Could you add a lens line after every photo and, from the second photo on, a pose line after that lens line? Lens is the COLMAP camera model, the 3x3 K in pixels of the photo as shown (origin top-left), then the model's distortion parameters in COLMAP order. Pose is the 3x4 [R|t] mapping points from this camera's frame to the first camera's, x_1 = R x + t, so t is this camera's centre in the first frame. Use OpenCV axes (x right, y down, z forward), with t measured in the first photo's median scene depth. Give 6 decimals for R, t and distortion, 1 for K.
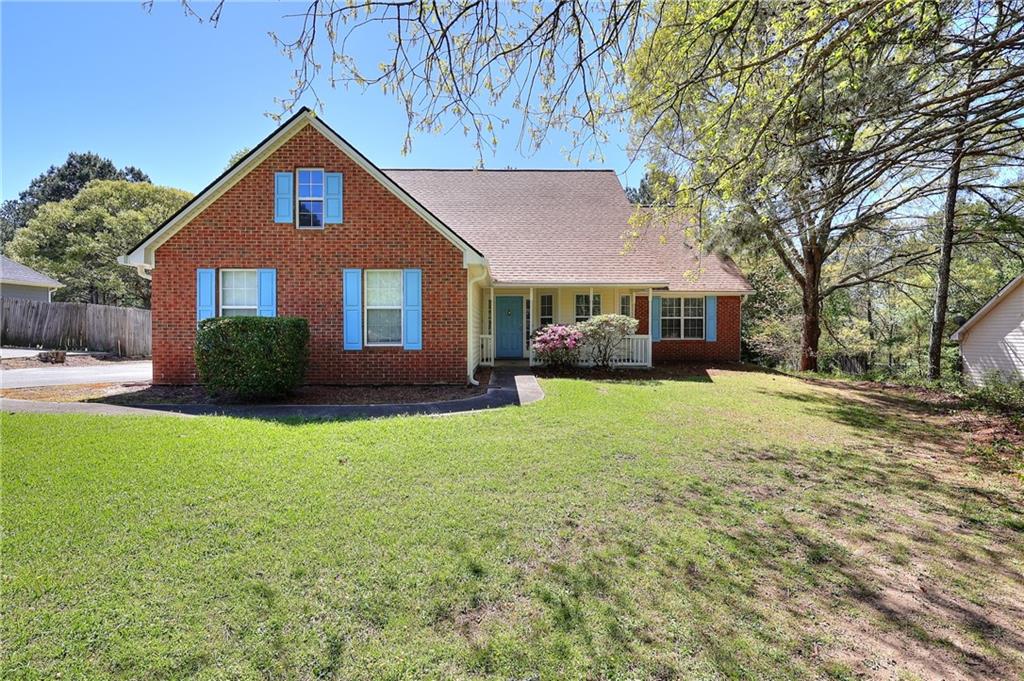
lens RADIAL K [[483.8, 0, 510.0], [0, 483.8, 336.3], [0, 0, 1]] dist [0.002670, 0.000197]
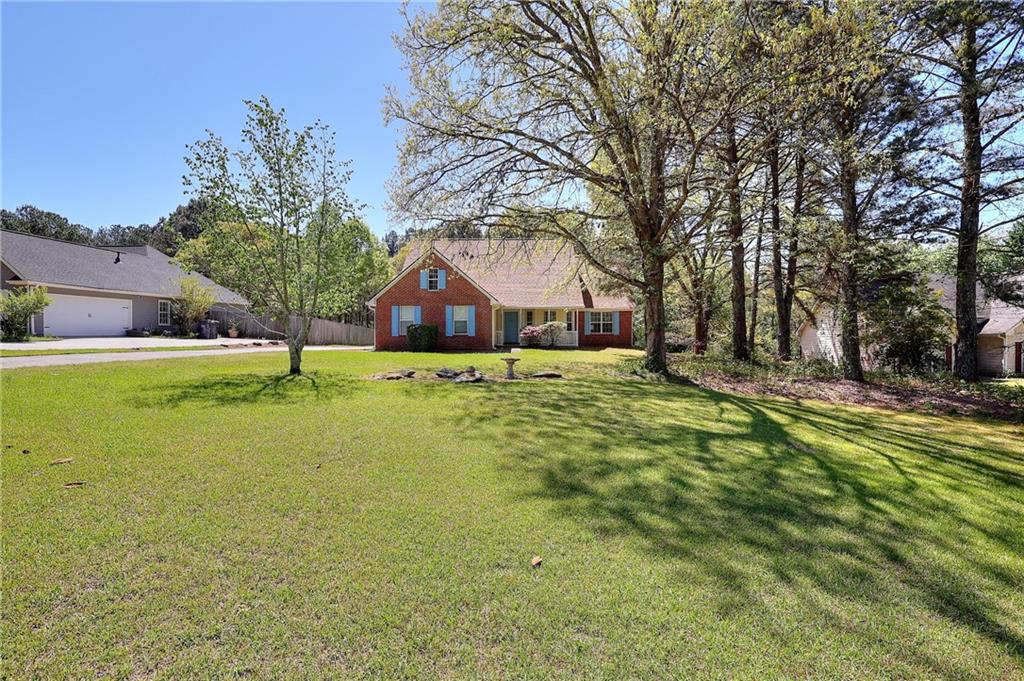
lens RADIAL K [[483.8, 0, 513.7], [0, 483.8, 337.3], [0, 0, 1]] dist [0.002670, 0.000197]
pose [[0.999811, -0.002714, -0.019245, 0.059144], [0.002693, 0.999996, -0.001136, 0.029230], [0.019248, 0.001084, 0.999814, -1.222756]]
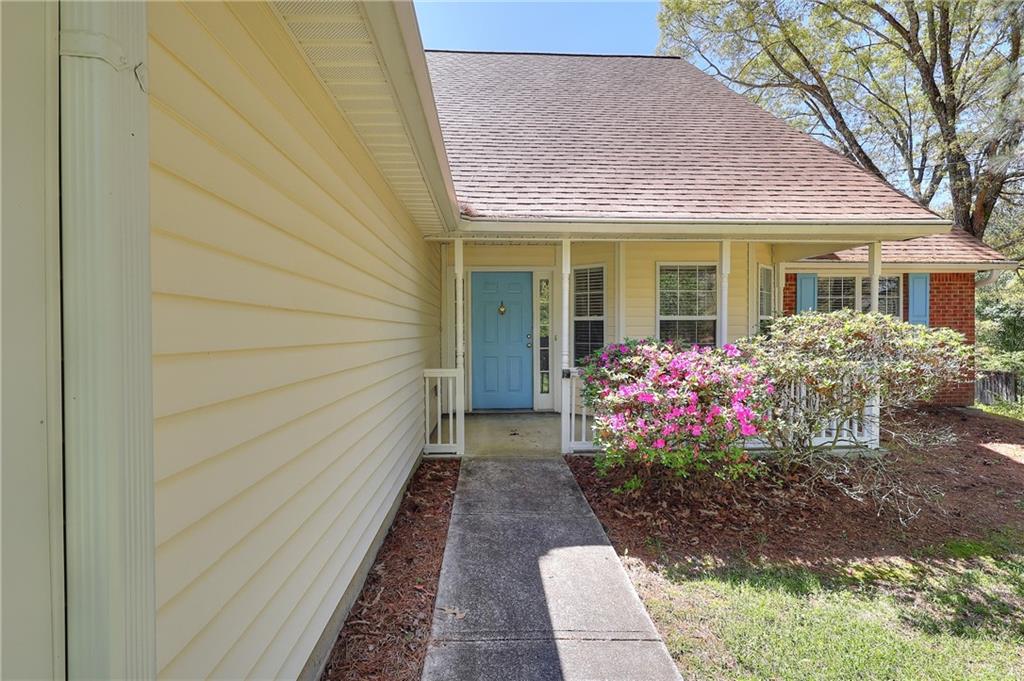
lens RADIAL K [[483.8, 0, 511.7], [0, 483.8, 339.7], [0, 0, 1]] dist [0.002670, 0.000197]
pose [[0.999492, -0.006874, 0.031125, -0.009543], [0.006726, 0.999966, 0.004839, -0.029796], [-0.031157, -0.004627, 0.999504, 0.694133]]
